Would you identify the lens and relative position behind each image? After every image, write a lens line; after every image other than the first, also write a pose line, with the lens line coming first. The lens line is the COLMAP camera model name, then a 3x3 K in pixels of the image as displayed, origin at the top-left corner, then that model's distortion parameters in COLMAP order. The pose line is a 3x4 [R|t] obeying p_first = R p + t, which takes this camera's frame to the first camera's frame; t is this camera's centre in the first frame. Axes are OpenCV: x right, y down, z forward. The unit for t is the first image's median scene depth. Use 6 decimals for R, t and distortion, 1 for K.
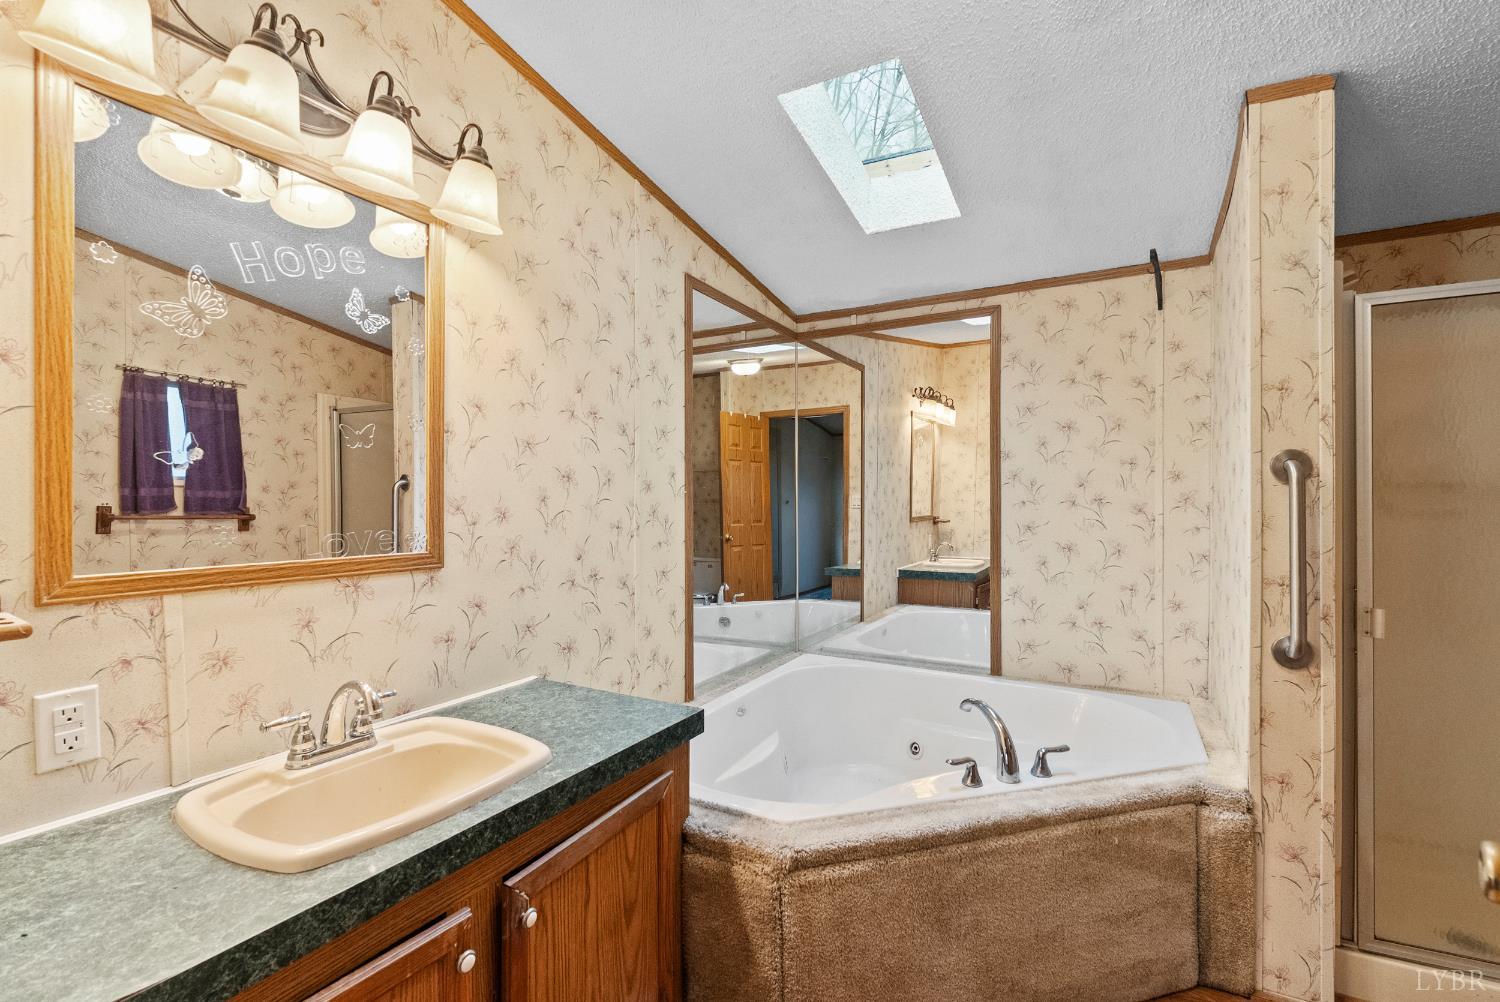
lens RADIAL K [[656.4, 0, 750.8], [0, 656.4, 501.1], [0, 0, 1]] dist [-0.002727, -0.001862]
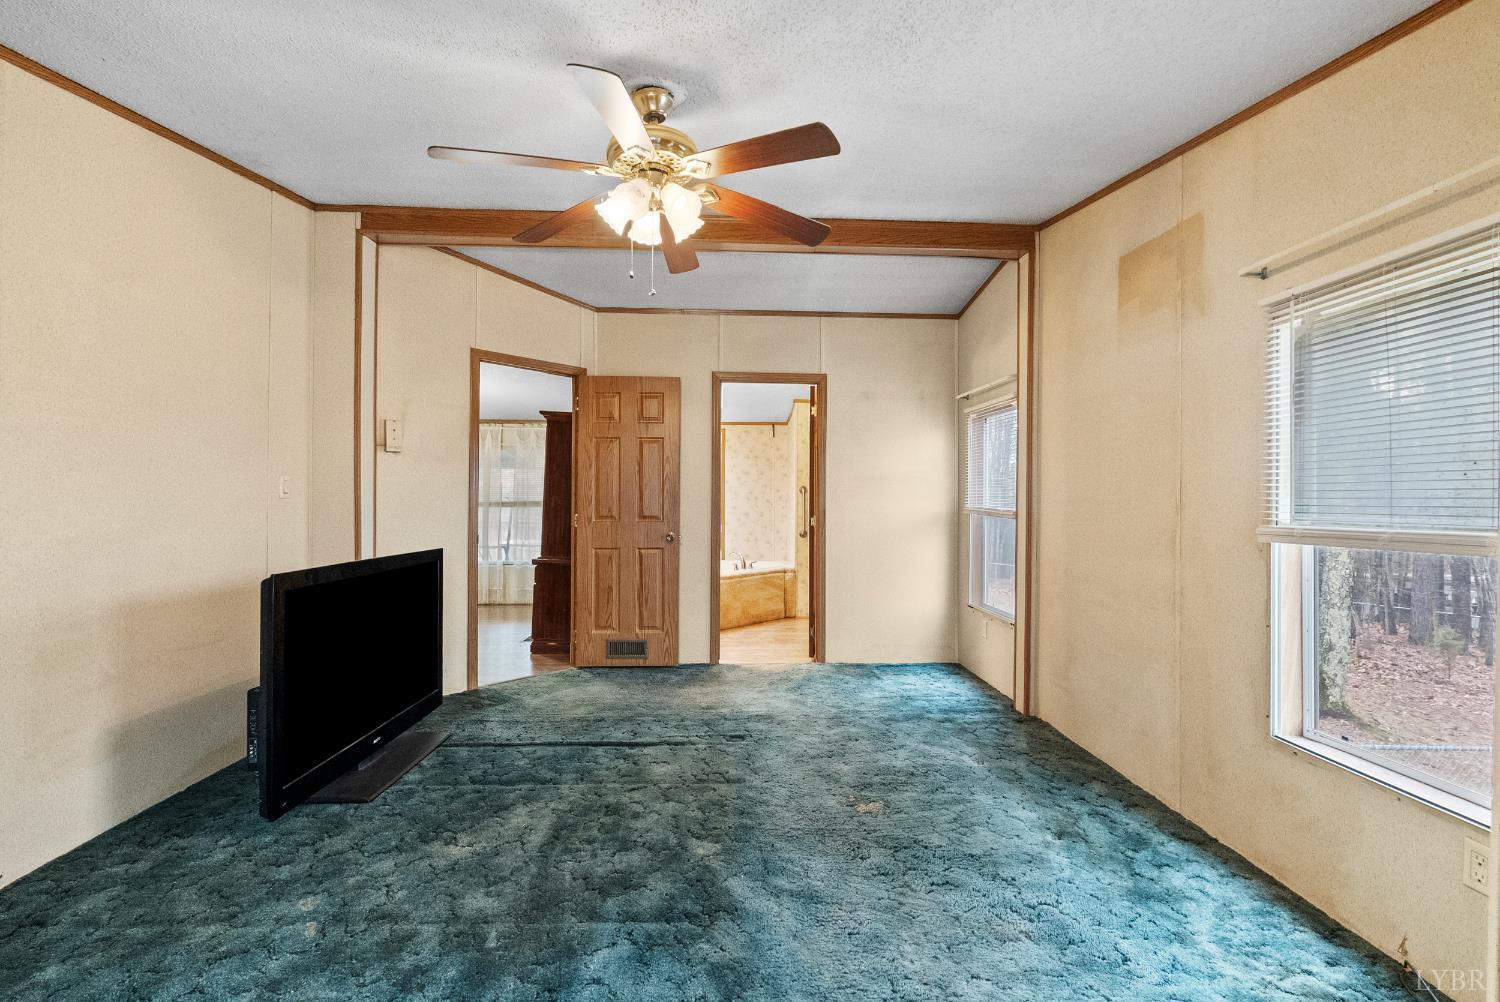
lens RADIAL K [[656.4, 0, 750.4], [0, 656.4, 500.1], [0, 0, 1]] dist [-0.002727, -0.001862]
pose [[0.850313, 0.005051, 0.526253, -1.657323], [-0.001730, 0.999975, -0.006803, 0.042060], [-0.526274, 0.004874, 0.850301, -2.375855]]
